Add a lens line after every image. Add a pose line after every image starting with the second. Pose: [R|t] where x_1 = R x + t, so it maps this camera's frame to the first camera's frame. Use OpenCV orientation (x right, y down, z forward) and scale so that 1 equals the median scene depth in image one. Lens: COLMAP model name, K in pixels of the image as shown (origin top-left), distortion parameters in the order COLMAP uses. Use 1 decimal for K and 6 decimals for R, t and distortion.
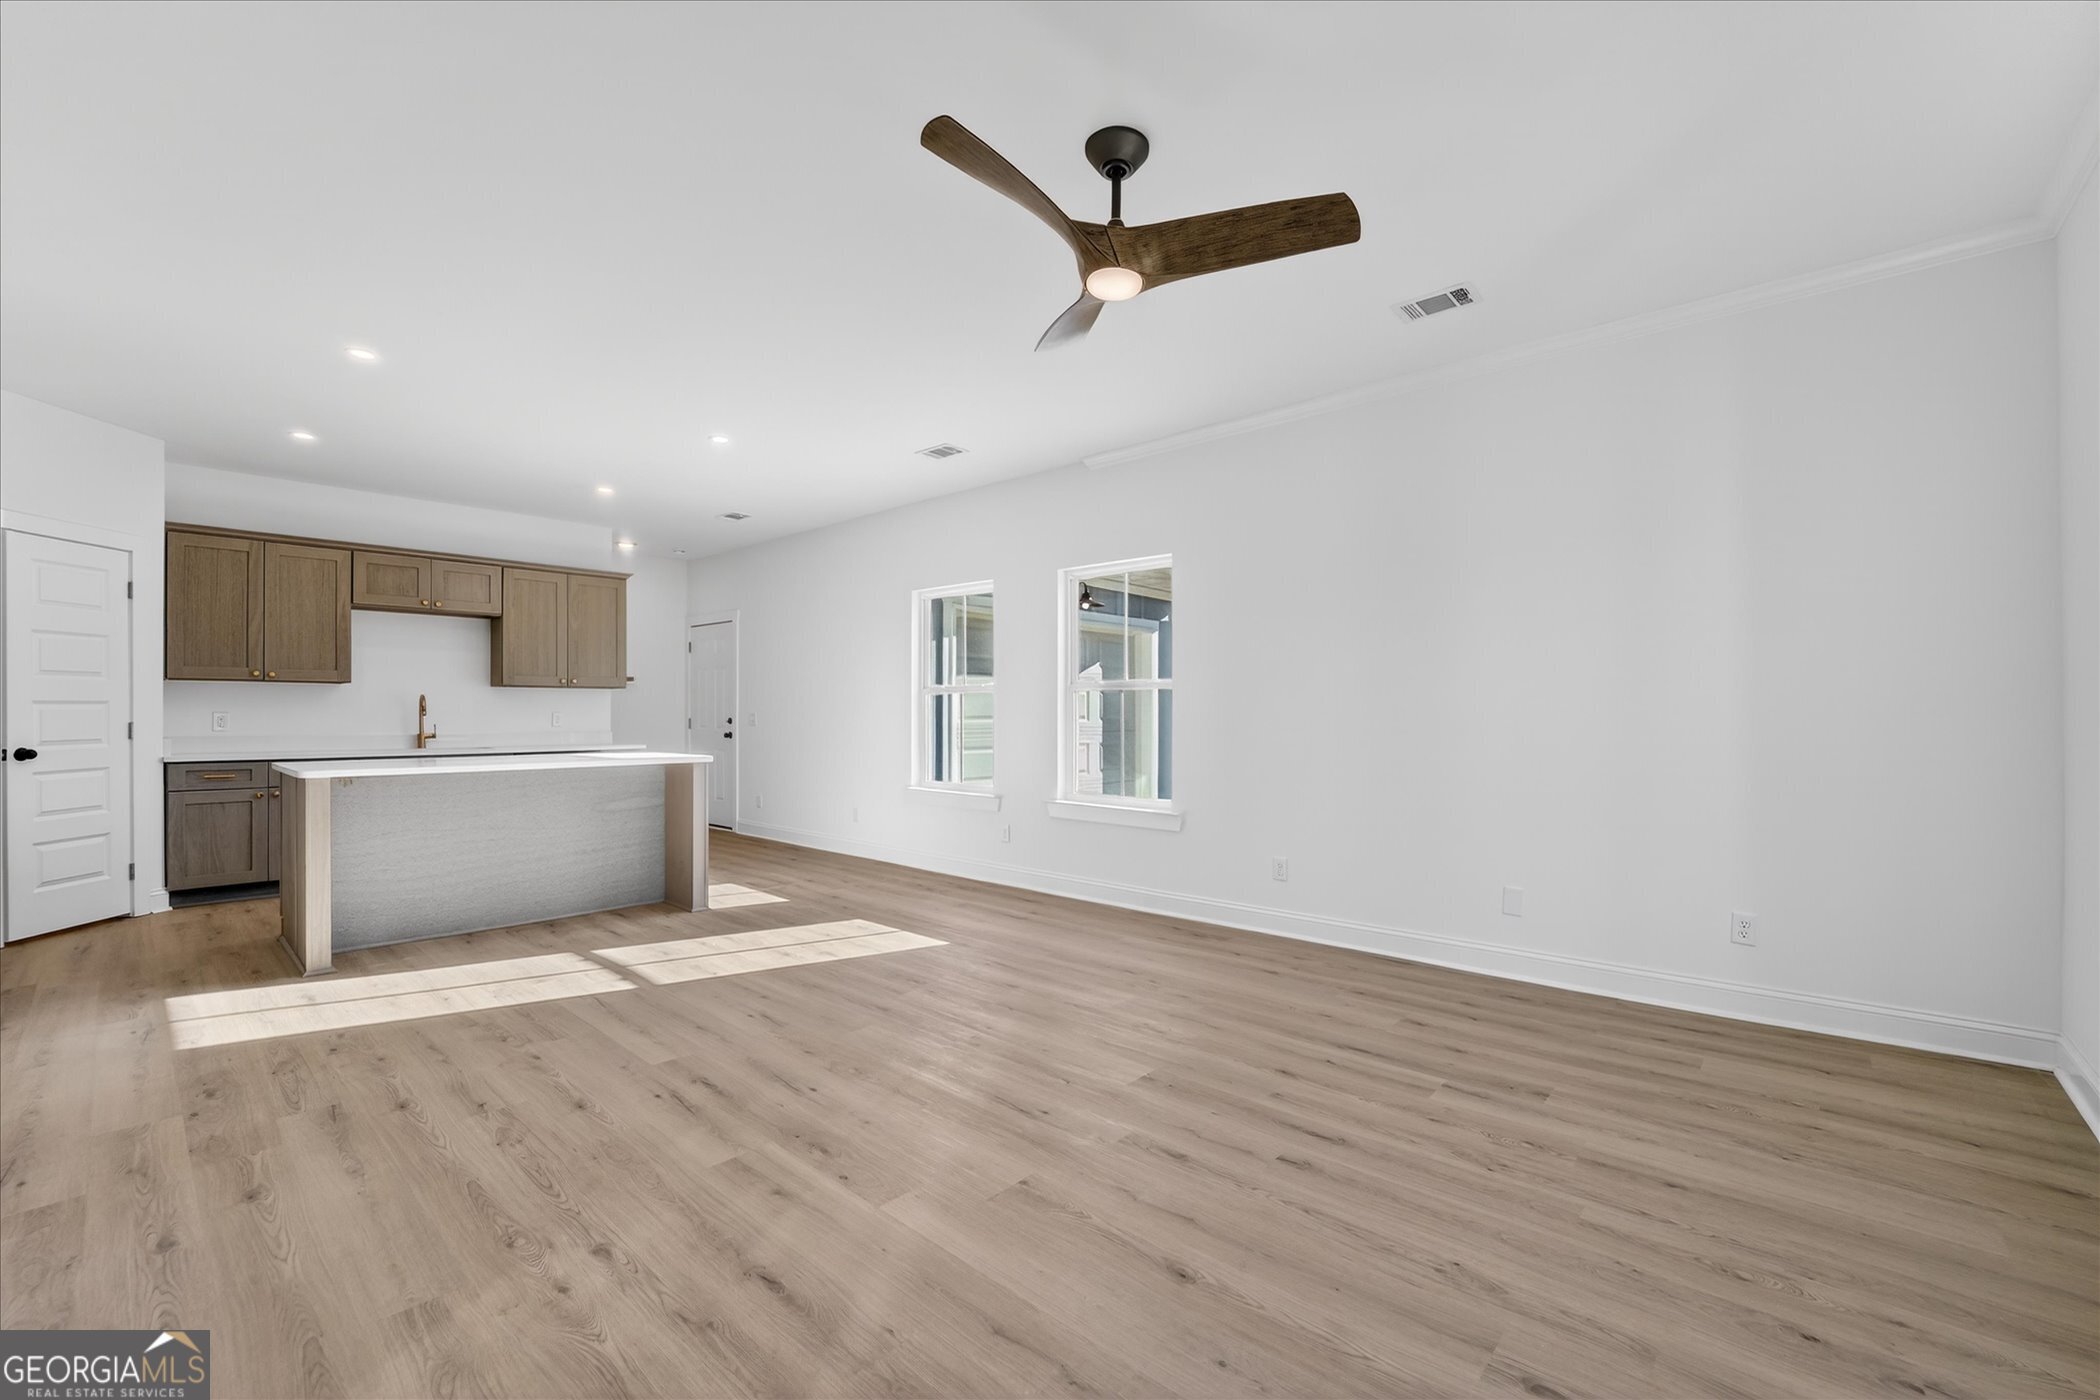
lens RADIAL K [[863.2, 0, 1040.1], [0, 863.2, 707.1], [0, 0, 1]] dist [0.000749, 0.000219]
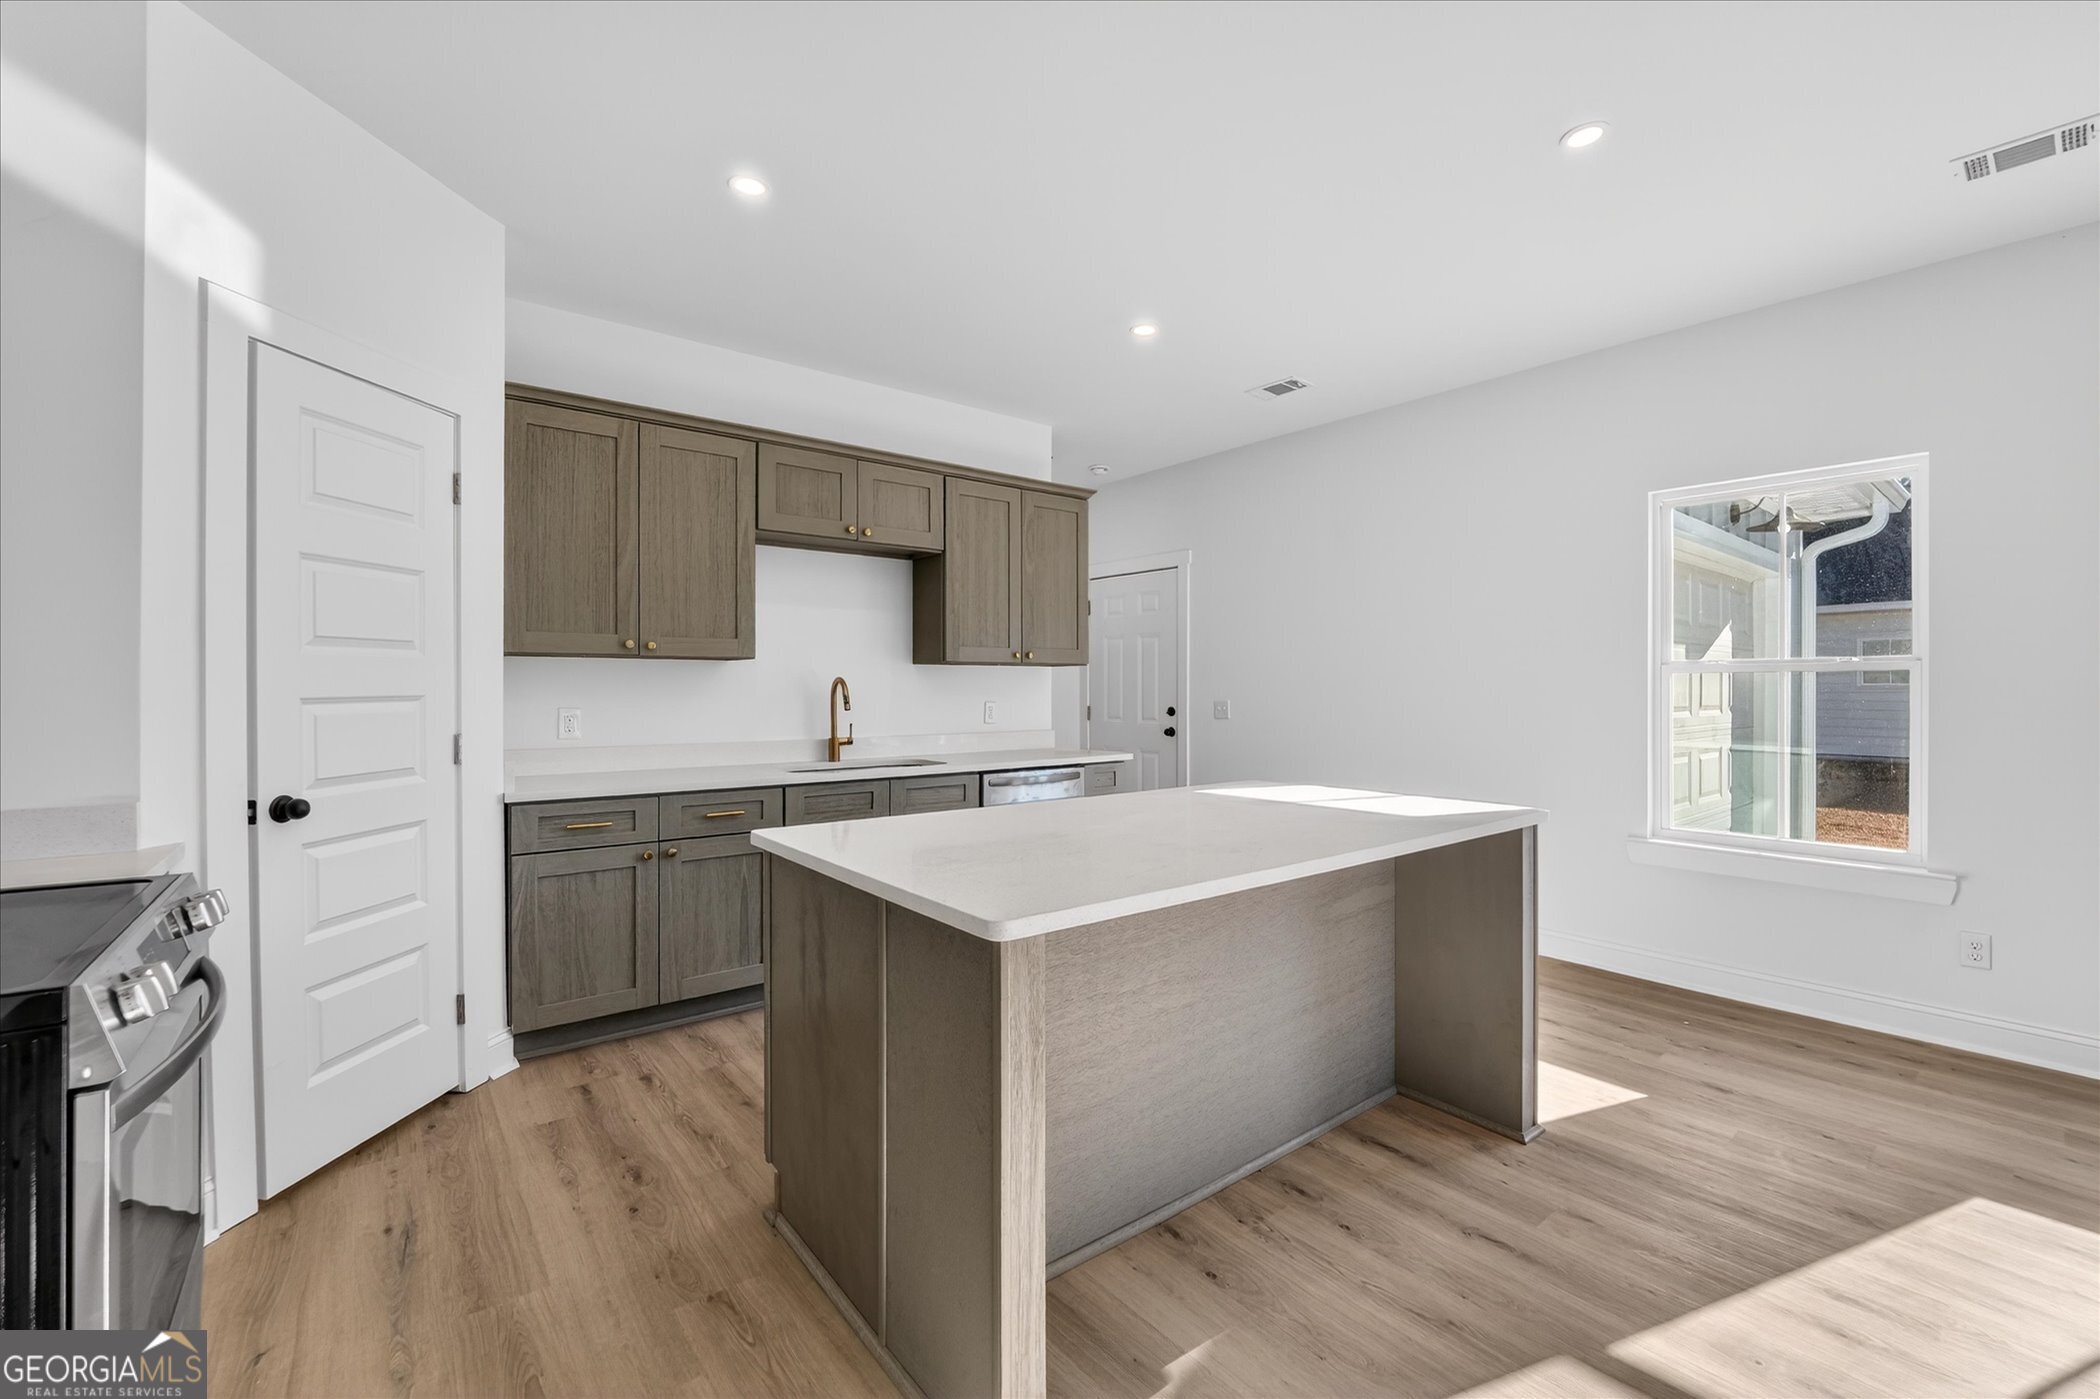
lens RADIAL K [[863.2, 0, 1065.6], [0, 863.2, 684.1], [0, 0, 1]] dist [0.000749, 0.000219]
pose [[0.991246, 0.000148, -0.132031, -0.554333], [0.000374, 0.999992, 0.003929, -0.014330], [0.132030, -0.003944, 0.991238, 0.471856]]
